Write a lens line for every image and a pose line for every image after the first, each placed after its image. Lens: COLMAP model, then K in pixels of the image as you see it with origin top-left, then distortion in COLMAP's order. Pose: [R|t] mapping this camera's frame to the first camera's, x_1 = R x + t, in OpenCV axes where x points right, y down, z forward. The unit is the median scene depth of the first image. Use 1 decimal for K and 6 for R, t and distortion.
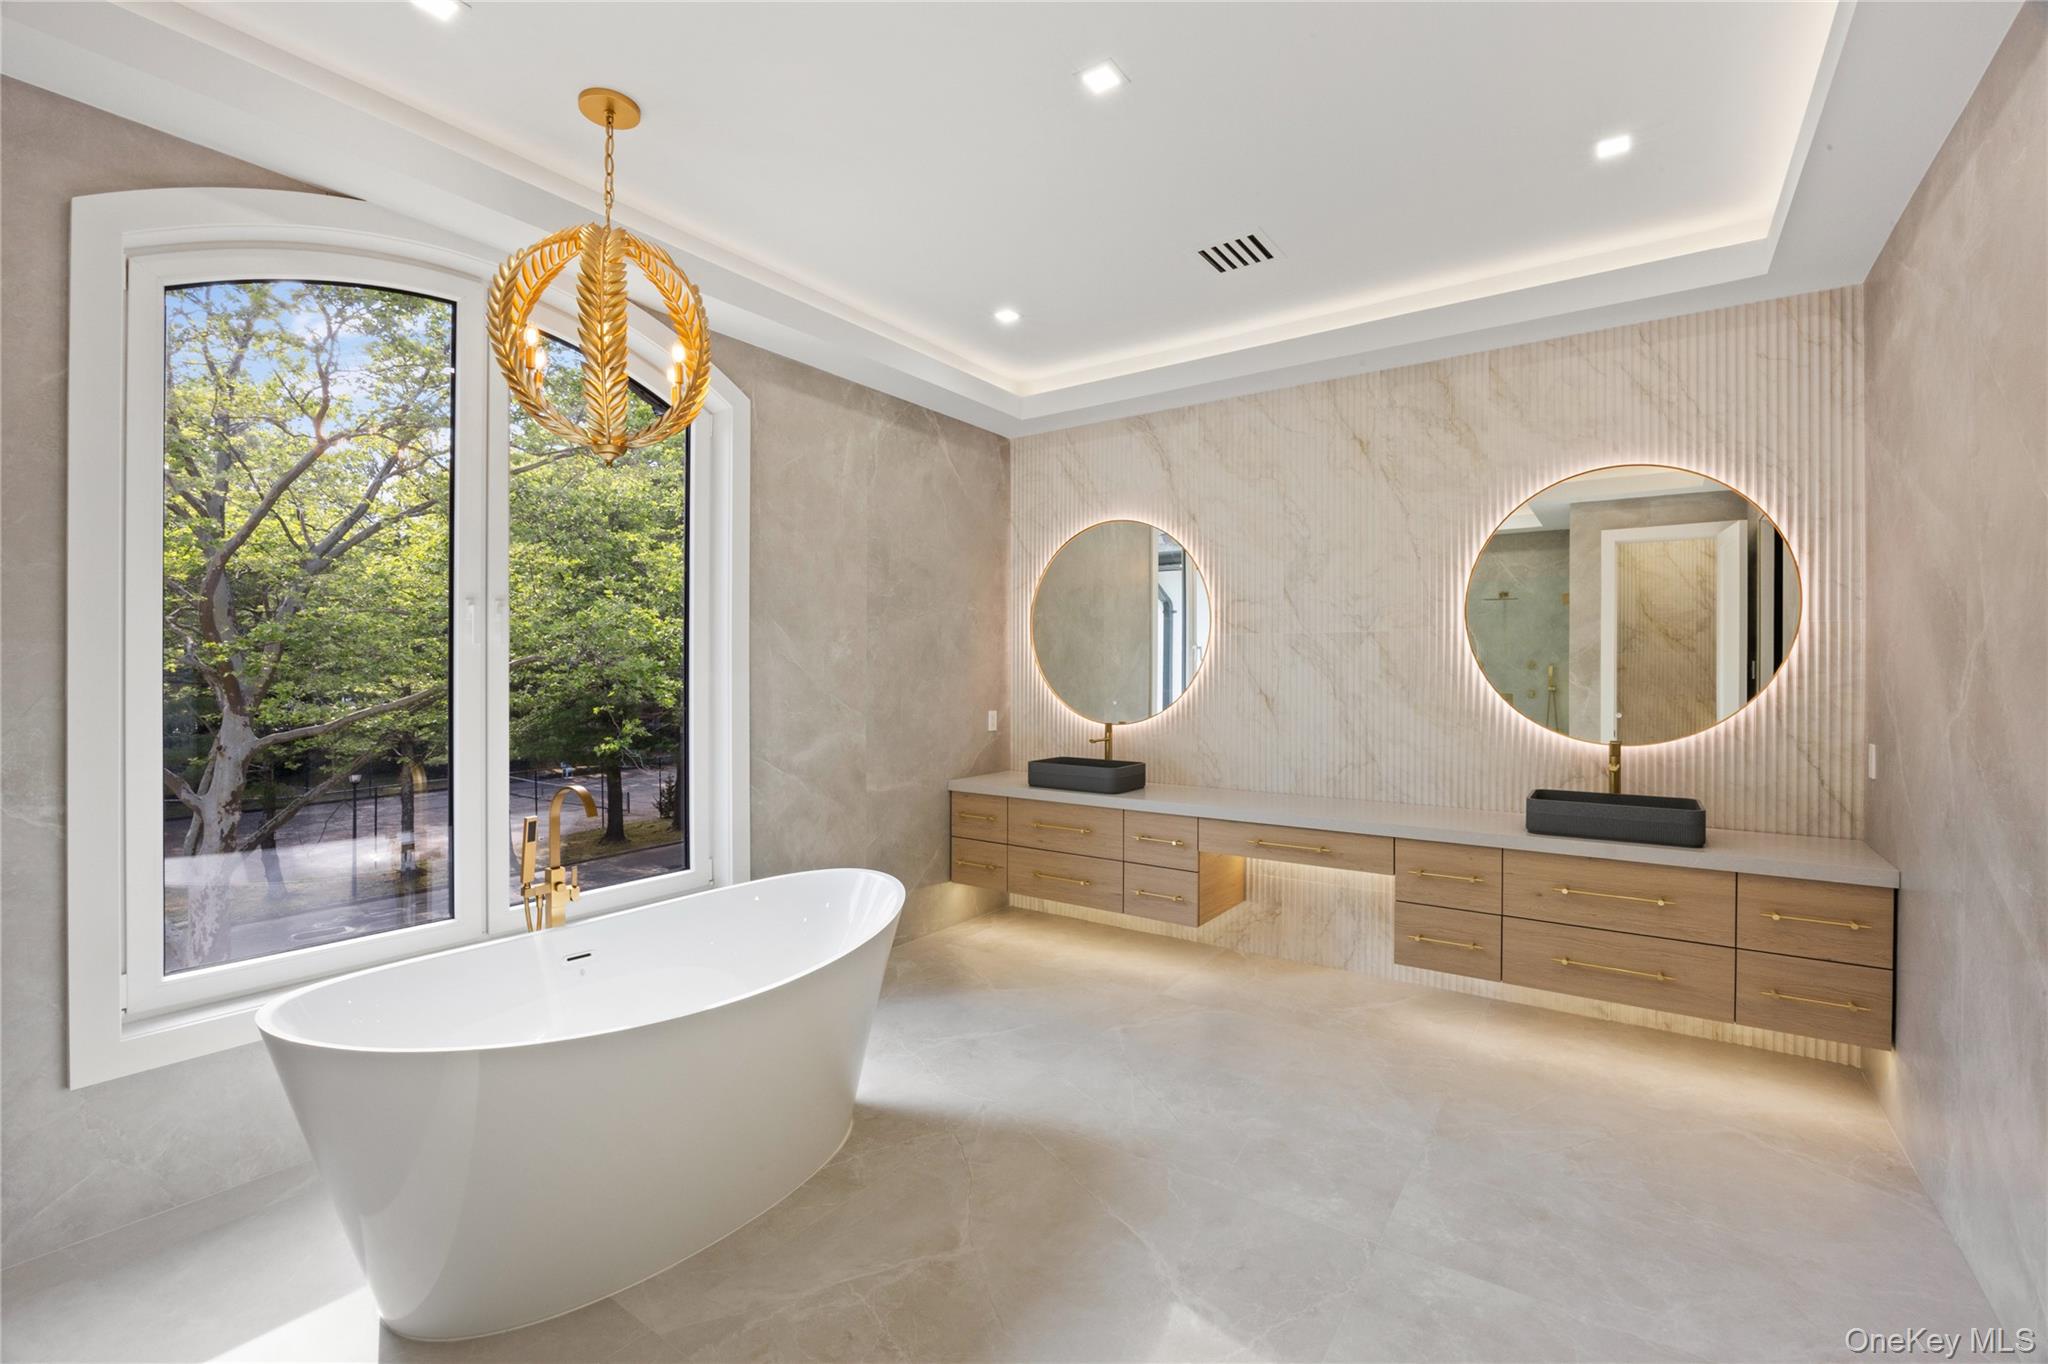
lens RADIAL K [[901.2, 0, 1019.3], [0, 901.2, 675.8], [0, 0, 1]] dist [-0.019606, 0.002594]
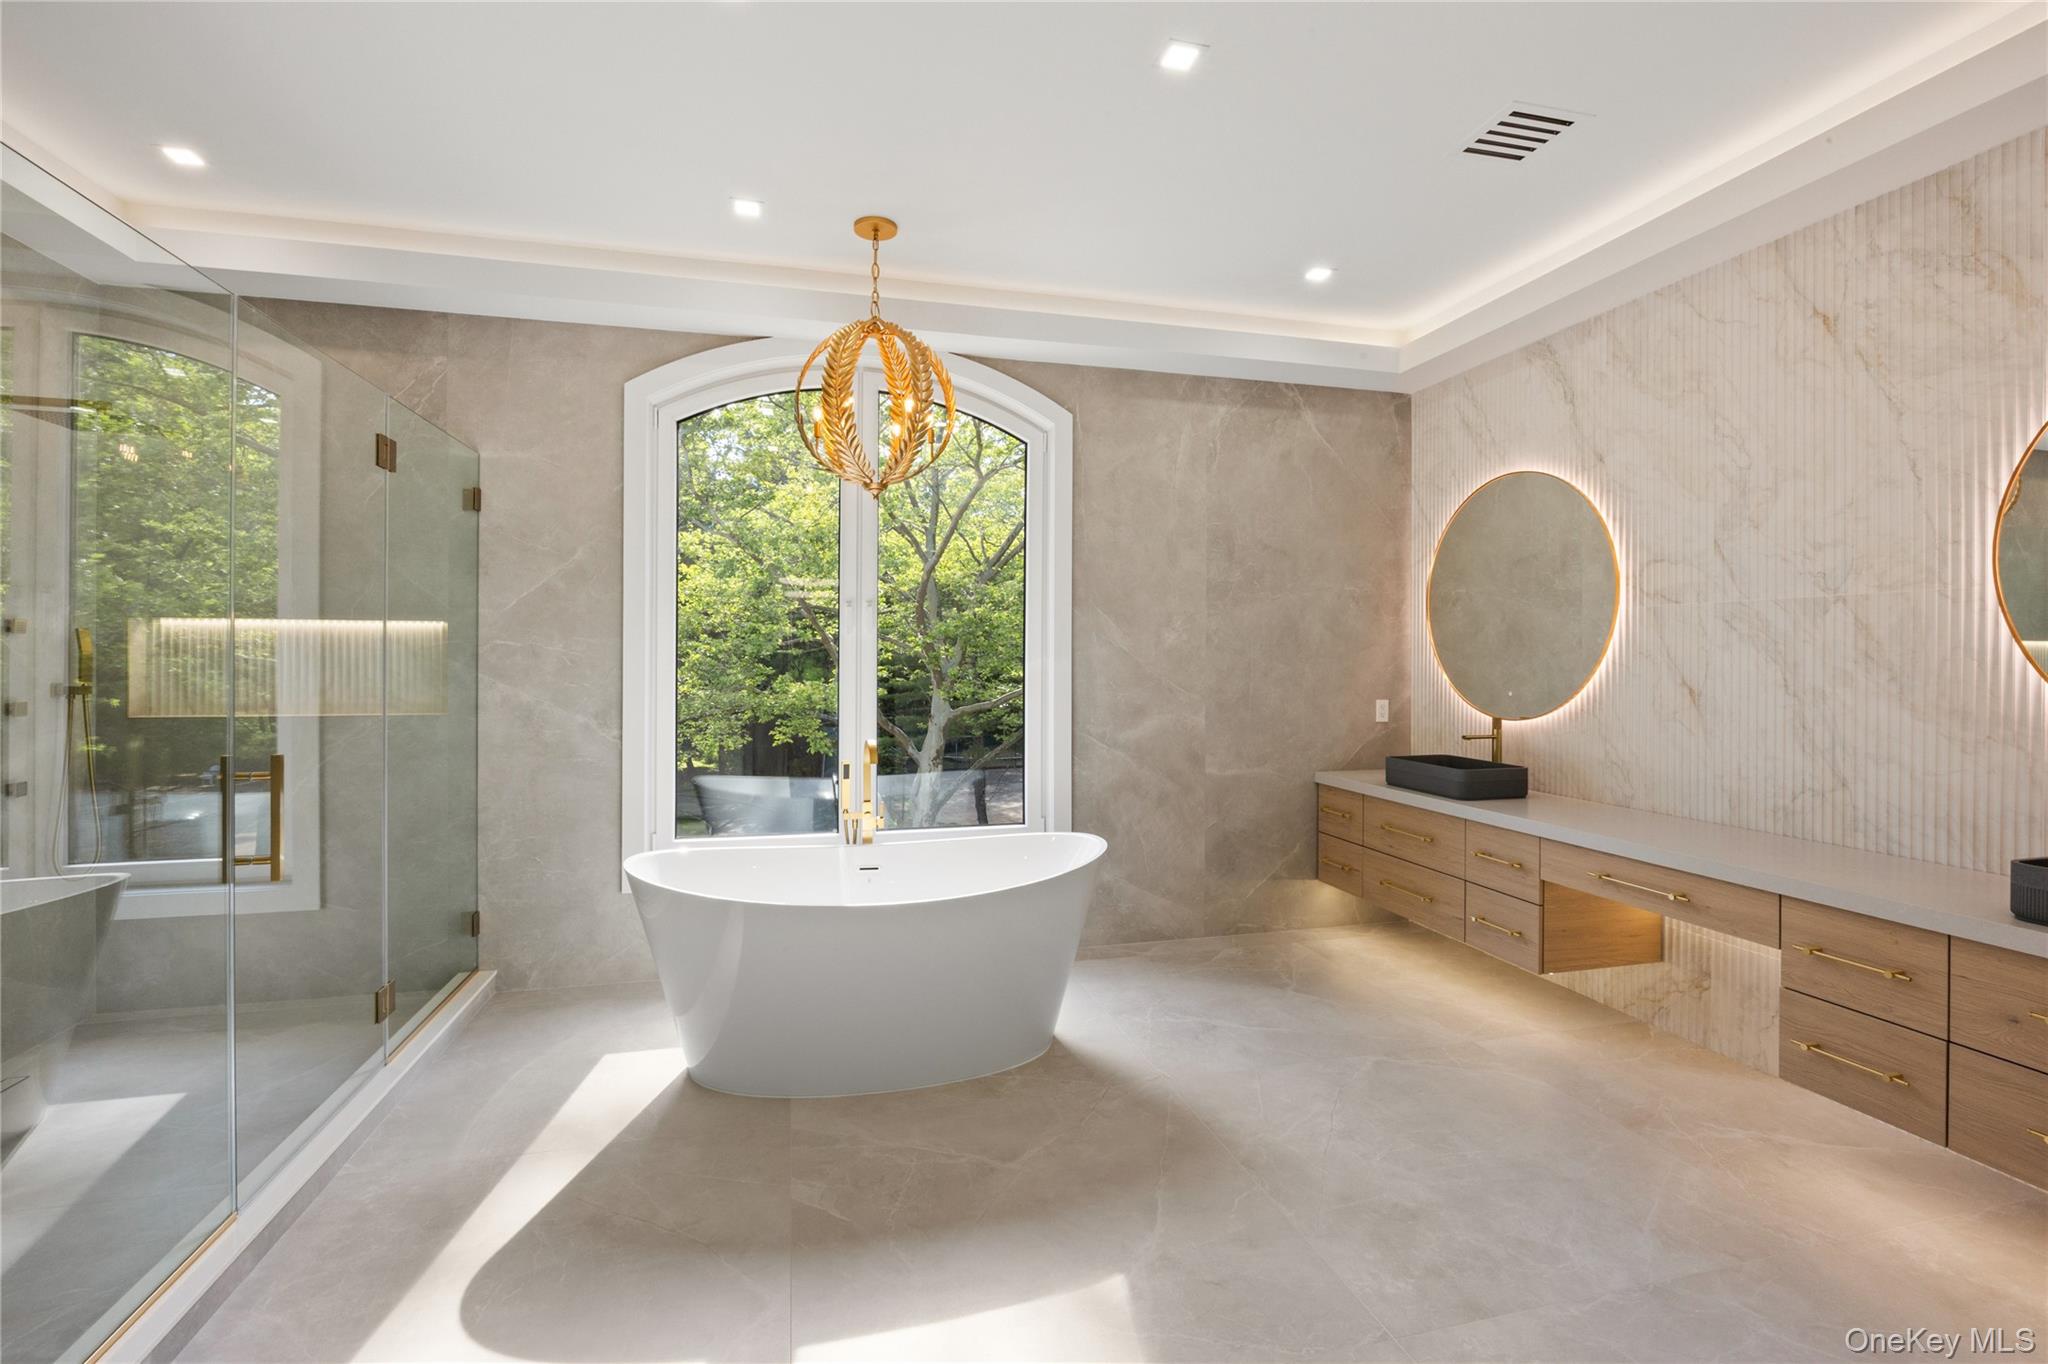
lens RADIAL K [[901.2, 0, 942.6], [0, 901.2, 660.5], [0, 0, 1]] dist [-0.019606, 0.002594]
pose [[0.743211, 0.002924, -0.669050, 0.322220], [-0.005310, 0.999985, -0.001529, 0.004107], [0.669036, 0.004689, 0.743215, 0.051074]]
